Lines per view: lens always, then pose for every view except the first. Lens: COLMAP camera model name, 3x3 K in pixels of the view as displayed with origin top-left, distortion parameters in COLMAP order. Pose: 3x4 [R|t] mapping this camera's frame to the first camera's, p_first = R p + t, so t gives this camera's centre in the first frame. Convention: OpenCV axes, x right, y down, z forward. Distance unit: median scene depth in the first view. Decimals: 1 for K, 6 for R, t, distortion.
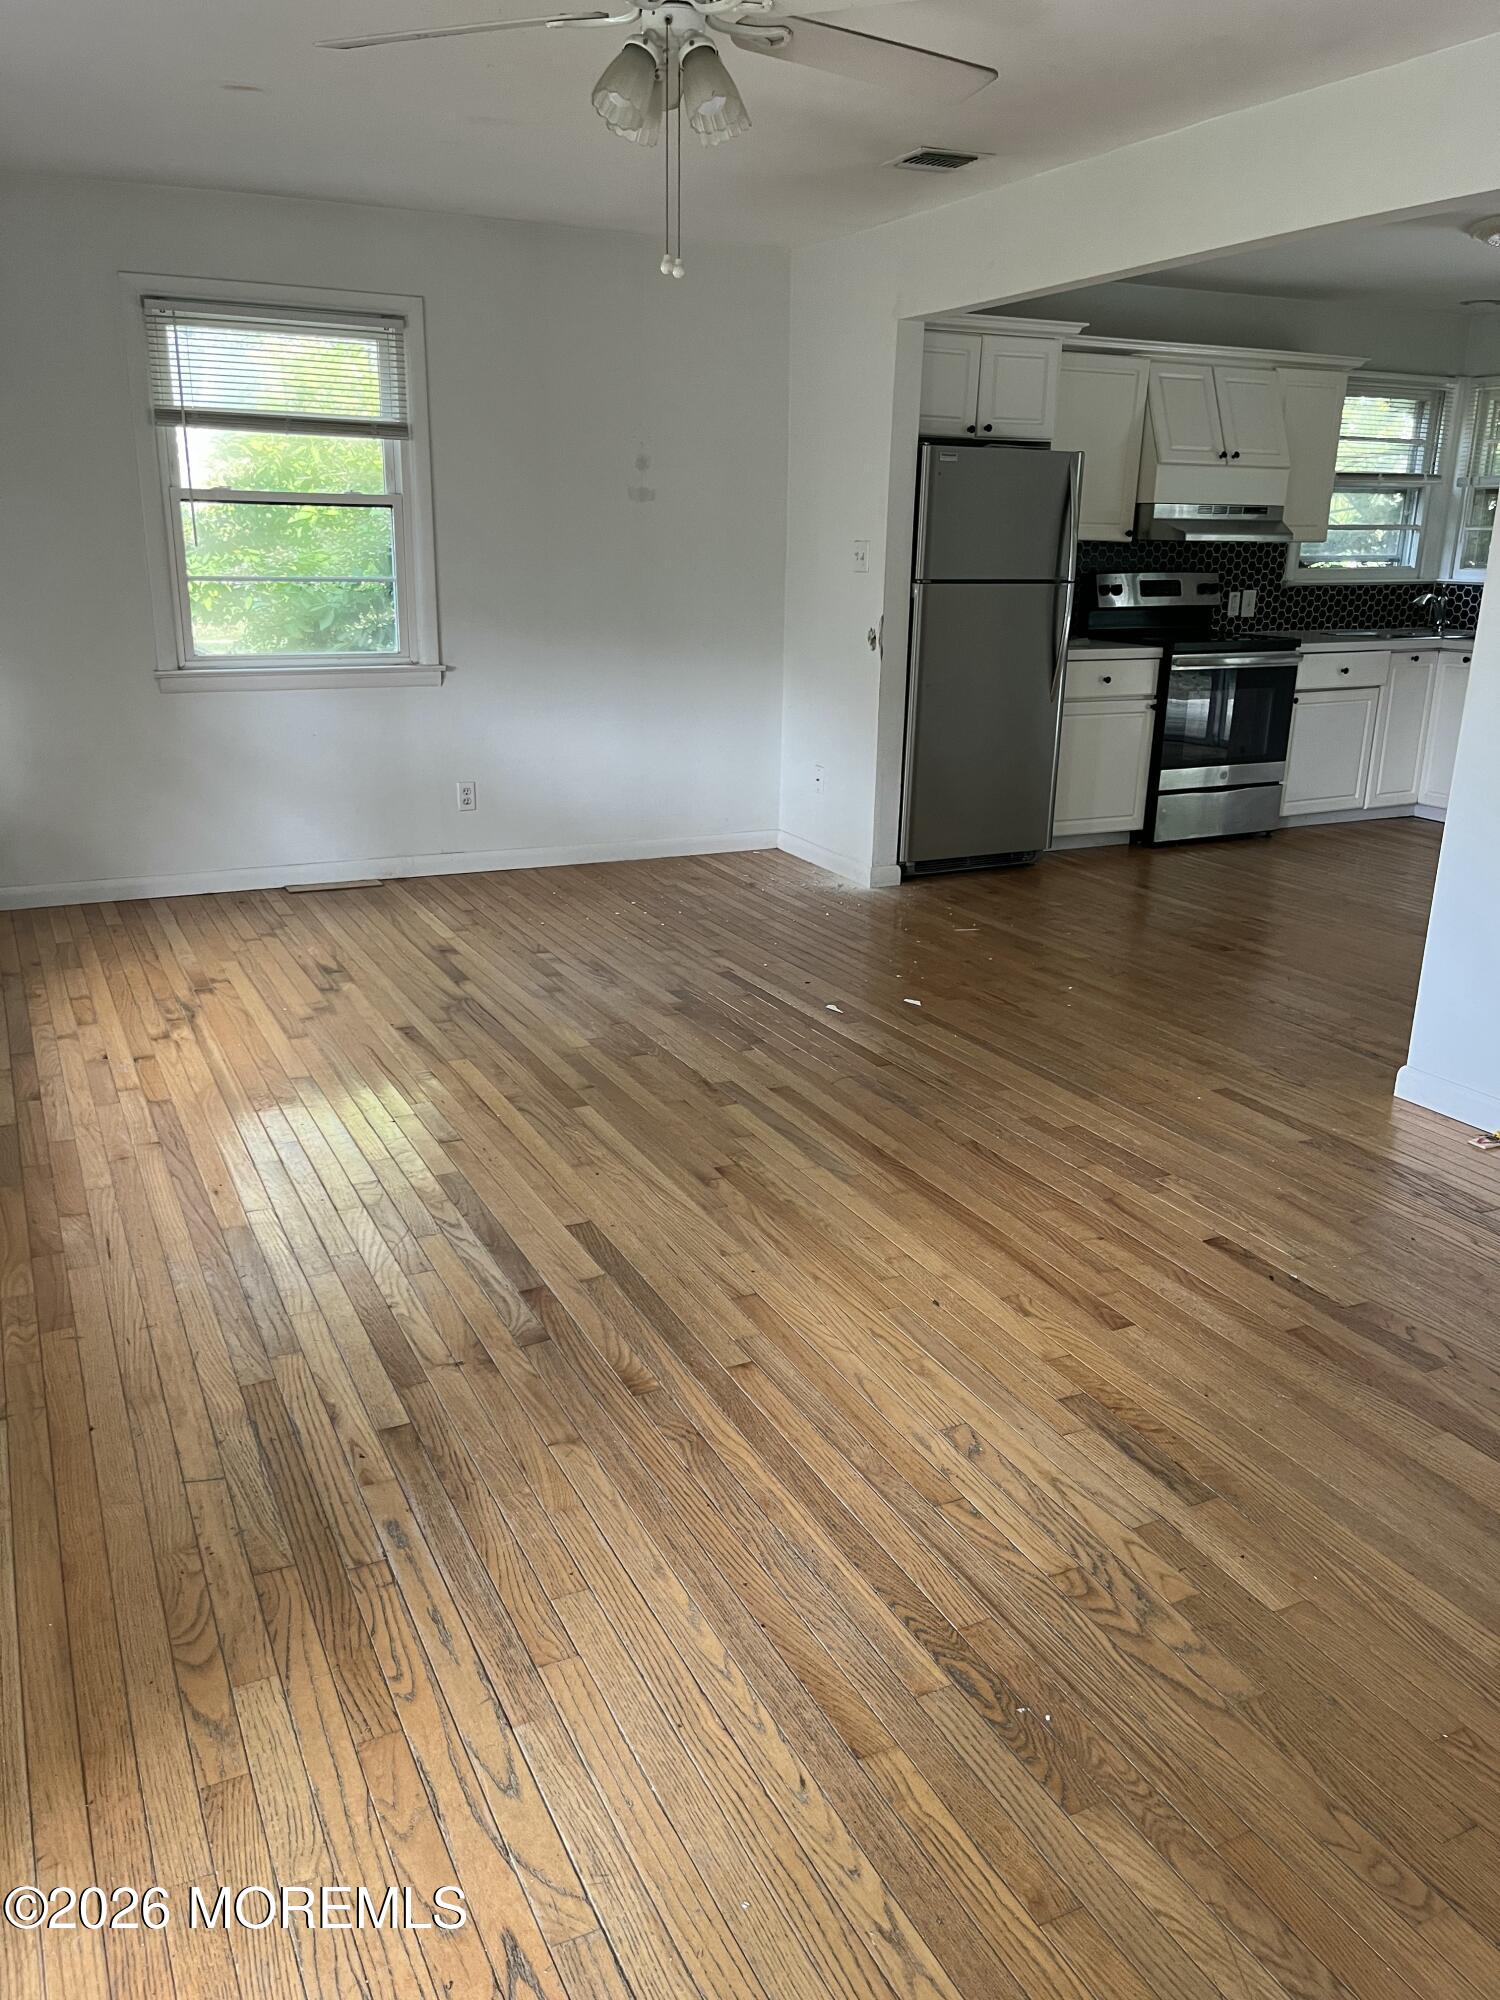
lens RADIAL K [[1532.1, 0, 725.4], [0, 1532.1, 997.1], [0, 0, 1]] dist [0.040225, -0.004674]
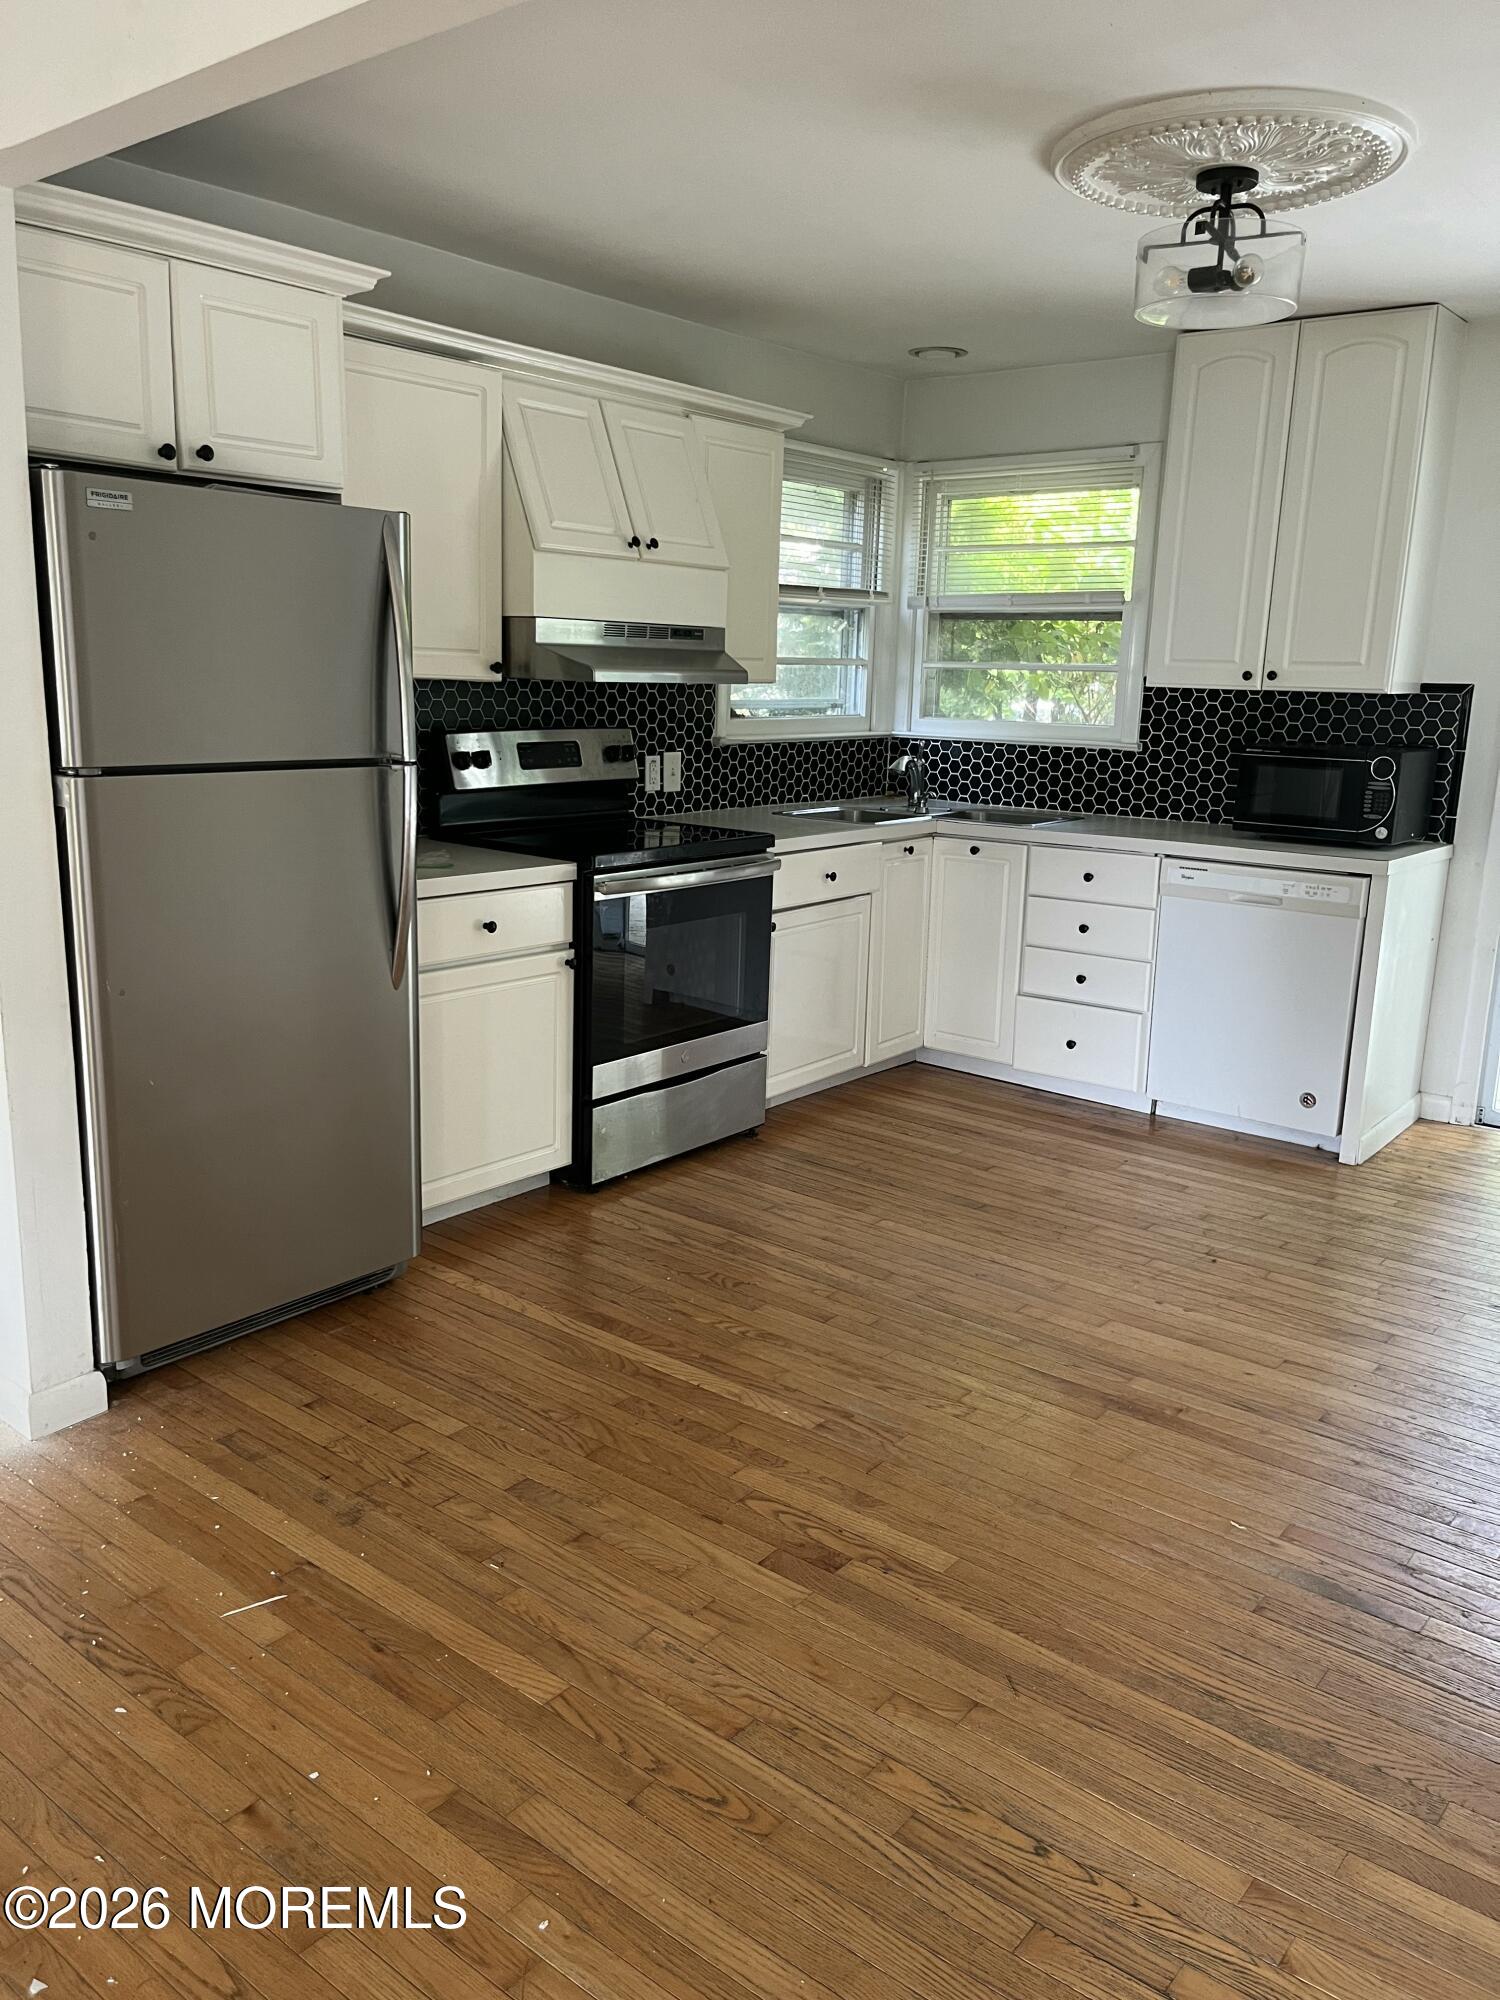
lens RADIAL K [[1532.1, 0, 725.4], [0, 1532.1, 997.1], [0, 0, 1]] dist [0.040225, -0.004674]
pose [[0.909361, -0.081922, 0.407862, 0.091900], [0.111148, 0.992623, -0.048438, -0.136093], [-0.400885, 0.089381, 0.911758, 0.436506]]
